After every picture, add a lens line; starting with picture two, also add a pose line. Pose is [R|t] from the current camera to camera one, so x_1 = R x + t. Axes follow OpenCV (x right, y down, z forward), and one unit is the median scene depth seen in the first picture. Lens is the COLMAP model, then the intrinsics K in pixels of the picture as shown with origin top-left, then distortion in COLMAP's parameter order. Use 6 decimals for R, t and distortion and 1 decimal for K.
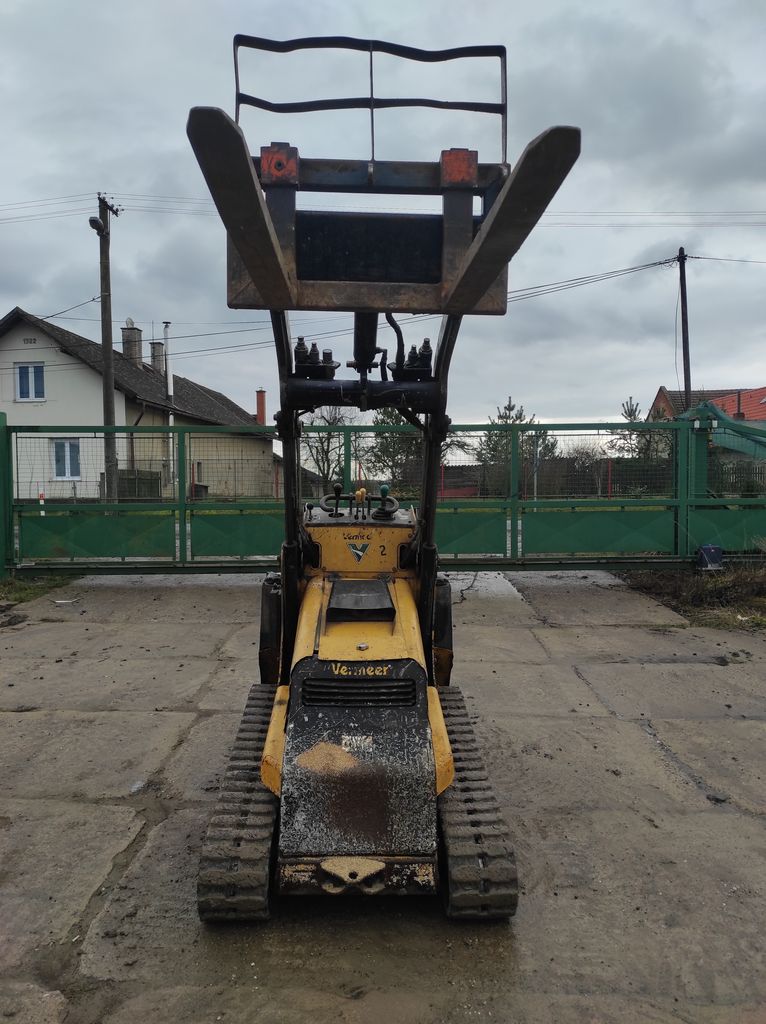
lens RADIAL K [[749.5, 0, 383.0], [0, 749.5, 512.0], [0, 0, 1]] dist [0.060472, -0.045856]
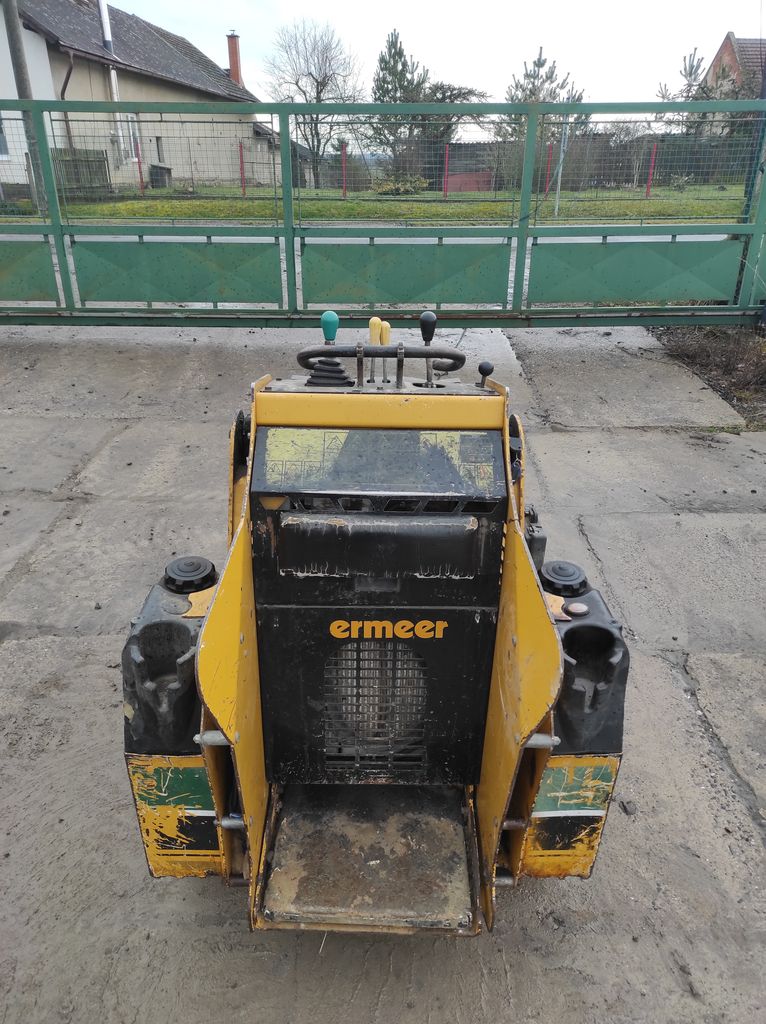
lens RADIAL K [[752.8, 0, 379.5], [0, 752.8, 514.1], [0, 0, 1]] dist [0.056125, -0.039034]
pose [[0.999853, 0.014909, -0.008481, 0.057434], [-0.010440, 0.921304, 0.388703, -0.049734], [0.013609, -0.388557, 0.921324, 0.269410]]
